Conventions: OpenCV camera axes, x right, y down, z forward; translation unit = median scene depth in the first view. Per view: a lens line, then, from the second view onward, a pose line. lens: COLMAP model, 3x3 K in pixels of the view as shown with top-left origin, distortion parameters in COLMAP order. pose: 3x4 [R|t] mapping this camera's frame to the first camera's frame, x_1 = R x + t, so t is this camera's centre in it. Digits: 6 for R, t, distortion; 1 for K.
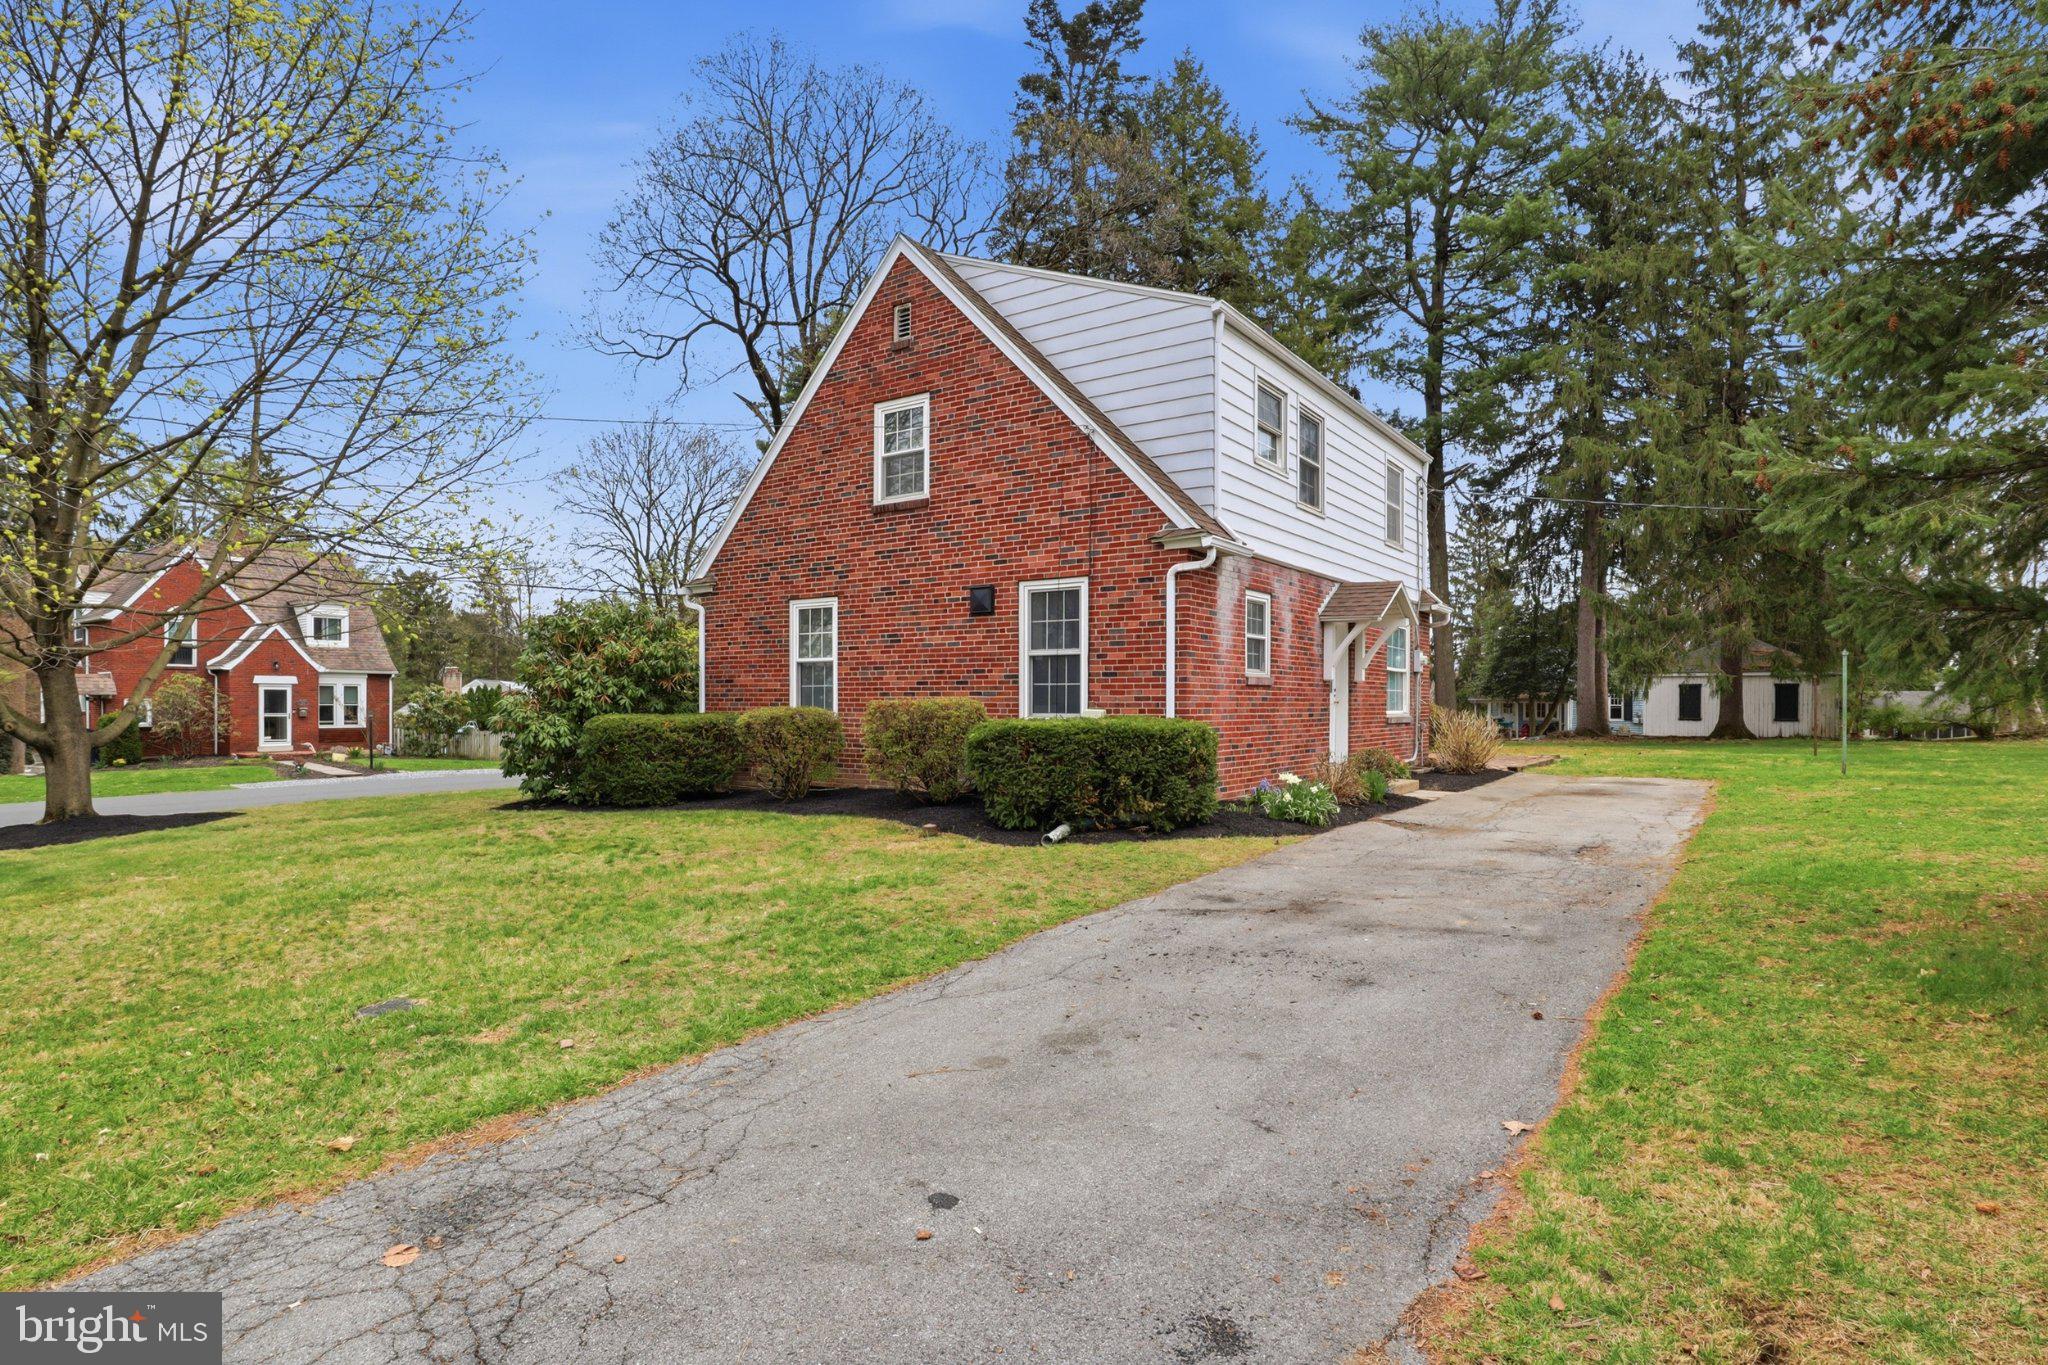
lens RADIAL K [[1056.0, 0, 1025.5], [0, 1056.0, 700.7], [0, 0, 1]] dist [-0.039814, 0.009166]
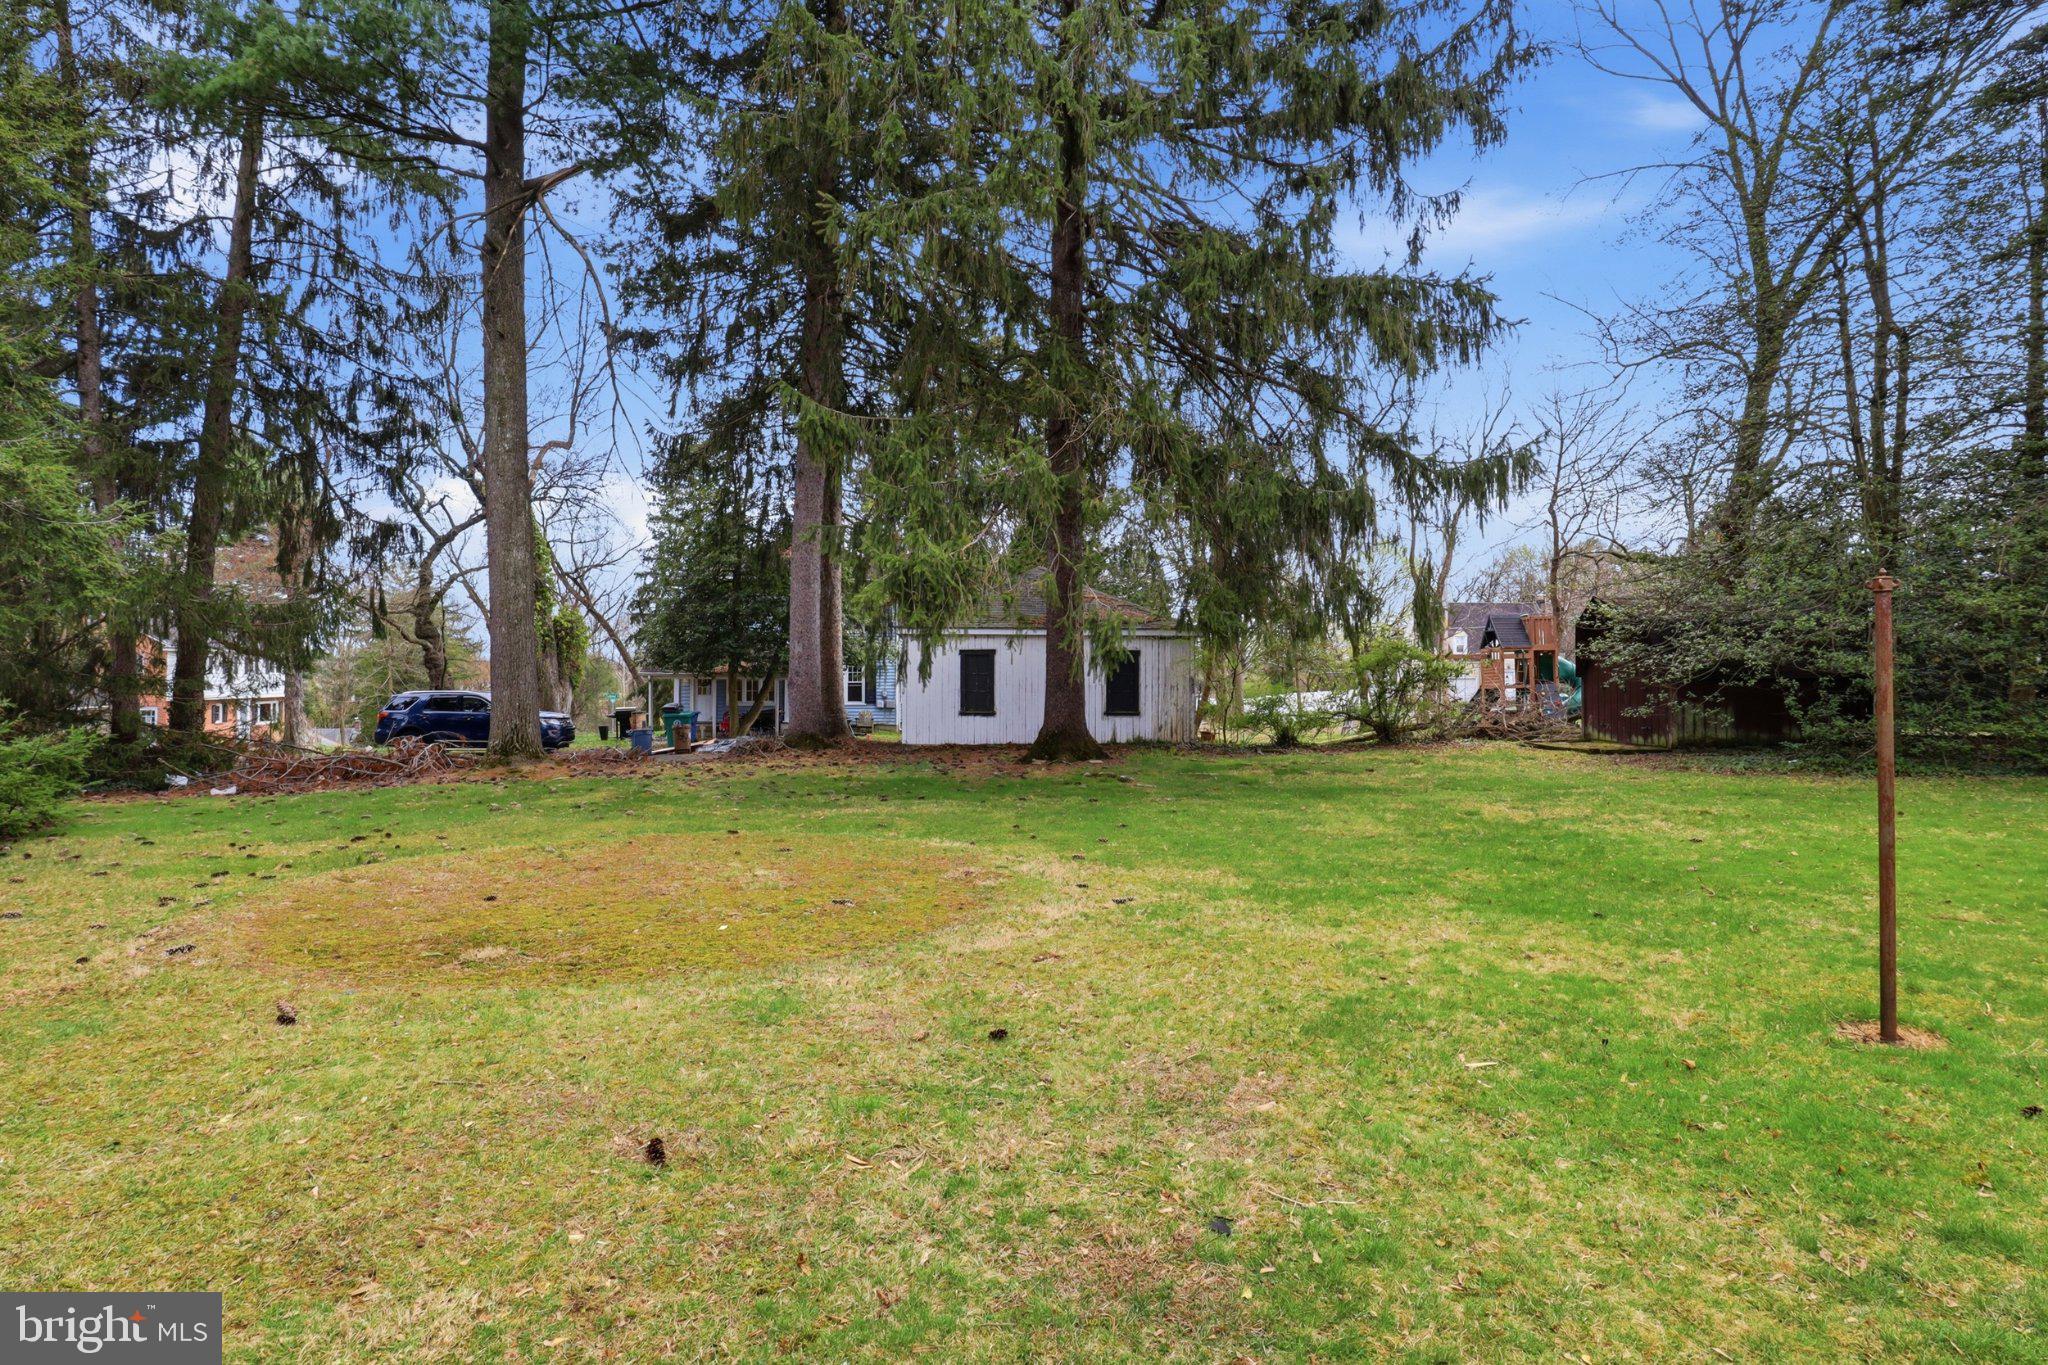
lens RADIAL K [[1056.0, 0, 1030.2], [0, 1056.0, 681.7], [0, 0, 1]] dist [-0.039814, 0.009166]
pose [[0.776102, -0.004756, 0.630590, 0.862699], [-0.001889, 0.999950, 0.009867, -0.013098], [-0.630605, -0.008849, 0.776053, 1.543416]]
